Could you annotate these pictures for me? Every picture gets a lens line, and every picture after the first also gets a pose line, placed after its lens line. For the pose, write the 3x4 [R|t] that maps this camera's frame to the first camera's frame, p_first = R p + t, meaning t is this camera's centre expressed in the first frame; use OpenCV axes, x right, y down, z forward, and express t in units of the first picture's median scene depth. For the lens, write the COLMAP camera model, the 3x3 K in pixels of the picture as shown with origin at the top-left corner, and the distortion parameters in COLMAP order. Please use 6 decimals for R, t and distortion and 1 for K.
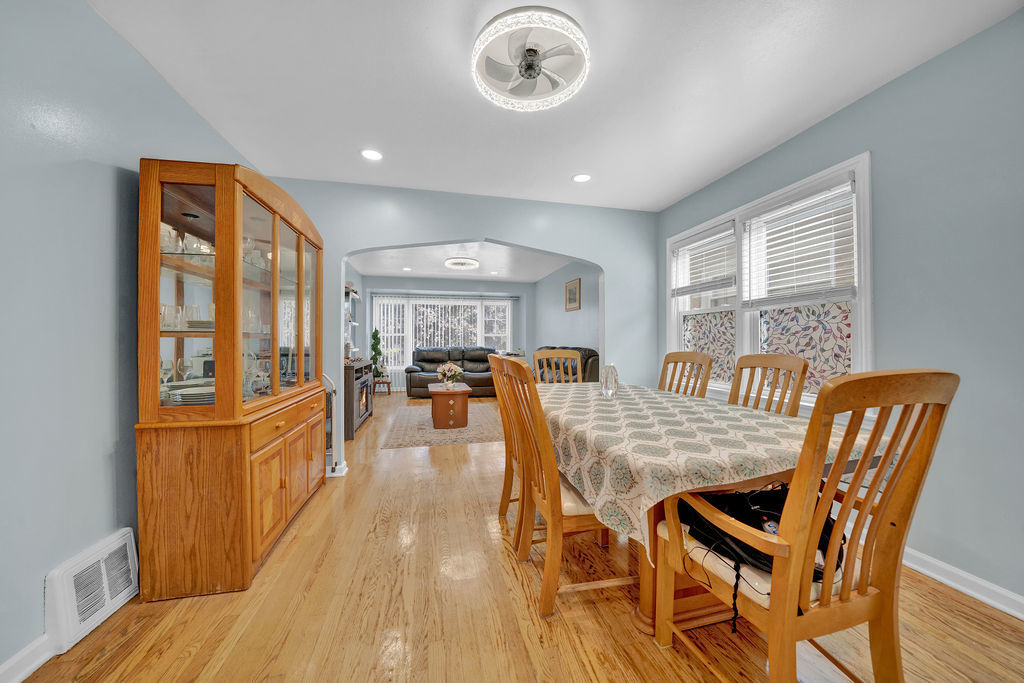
lens RADIAL K [[354.4, 0, 510.2], [0, 354.4, 343.2], [0, 0, 1]] dist [-0.003032, 0.000141]
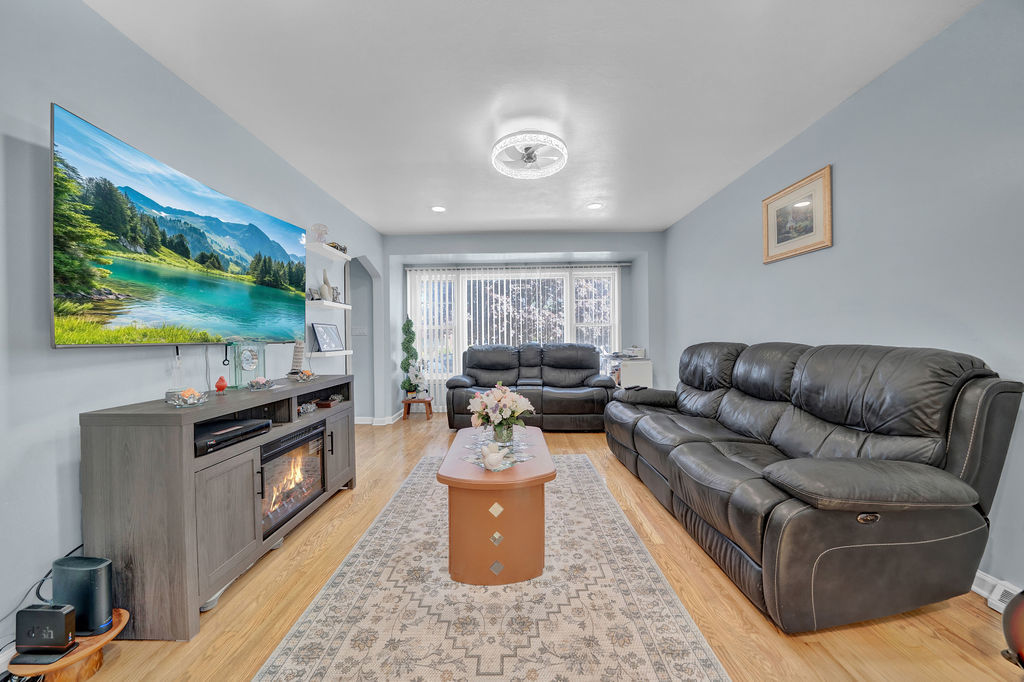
lens RADIAL K [[354.4, 0, 511.0], [0, 354.4, 341.5], [0, 0, 1]] dist [-0.003032, 0.000141]
pose [[0.972079, -0.011677, -0.234364, -0.041180], [0.013717, 0.999881, 0.007076, 0.000498], [0.234254, -0.010093, 0.972123, 0.394799]]
